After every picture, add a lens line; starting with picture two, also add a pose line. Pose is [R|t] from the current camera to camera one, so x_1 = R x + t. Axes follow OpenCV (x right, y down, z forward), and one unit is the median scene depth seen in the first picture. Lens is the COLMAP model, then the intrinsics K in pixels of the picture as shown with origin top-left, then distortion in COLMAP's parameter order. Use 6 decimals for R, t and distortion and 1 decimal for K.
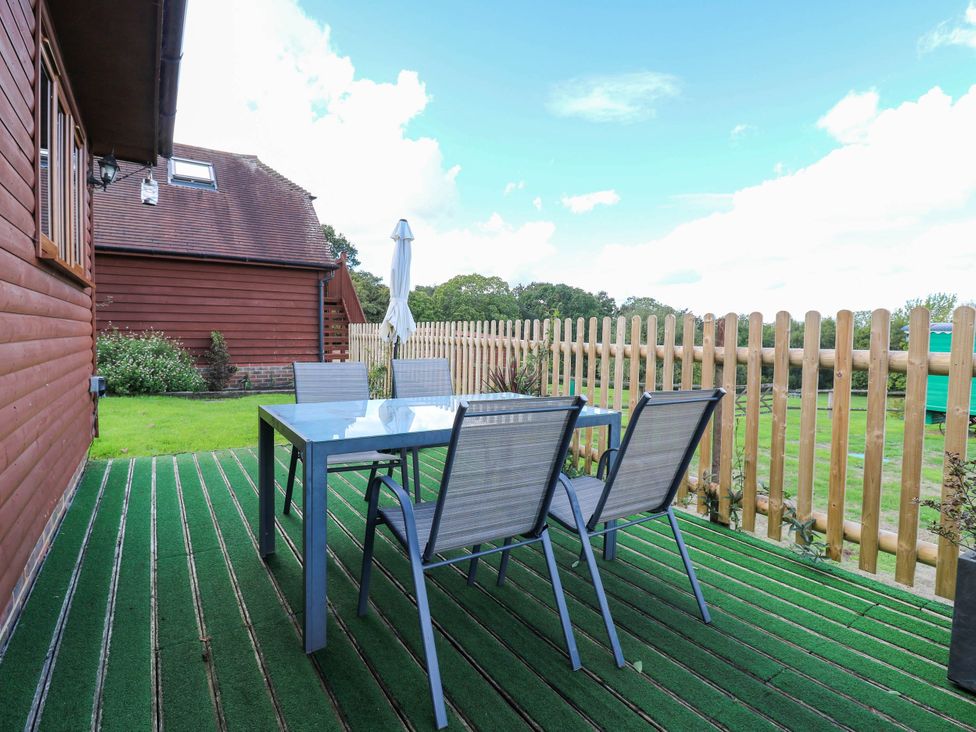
lens RADIAL K [[501.3, 0, 484.8], [0, 501.3, 358.0], [0, 0, 1]] dist [-0.000408, -0.012283]
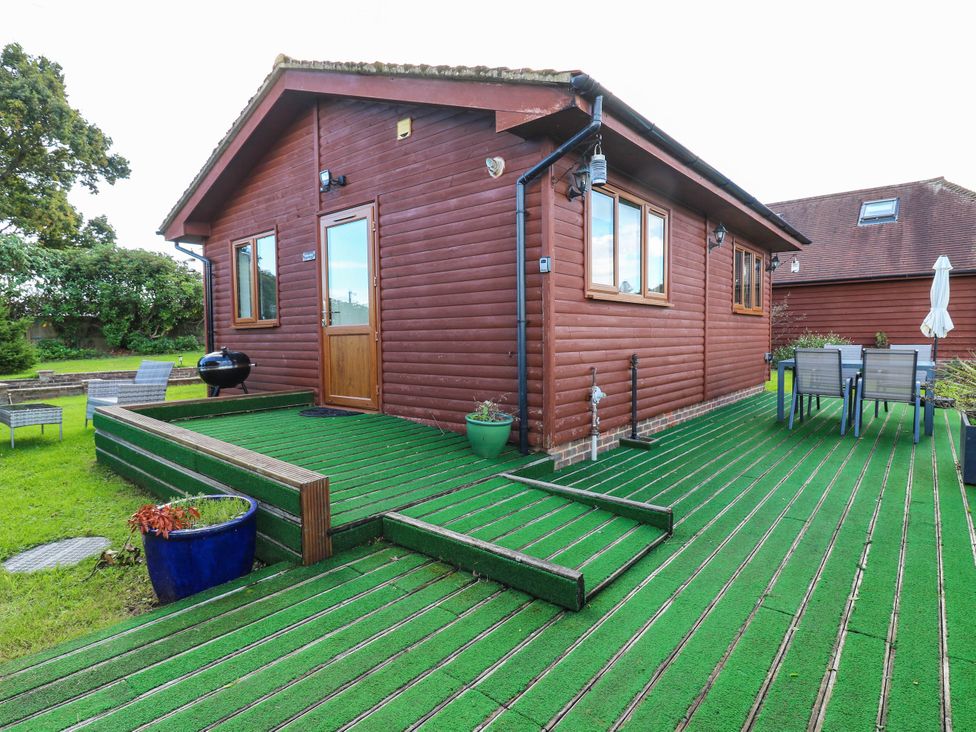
lens RADIAL K [[501.3, 0, 484.8], [0, 501.3, 358.0], [0, 0, 1]] dist [-0.000408, -0.012283]
pose [[0.259225, 0.021229, -0.965584, 0.477160], [-0.029060, 0.999477, 0.014173, 0.027833], [0.965380, 0.024386, 0.259706, -0.369462]]
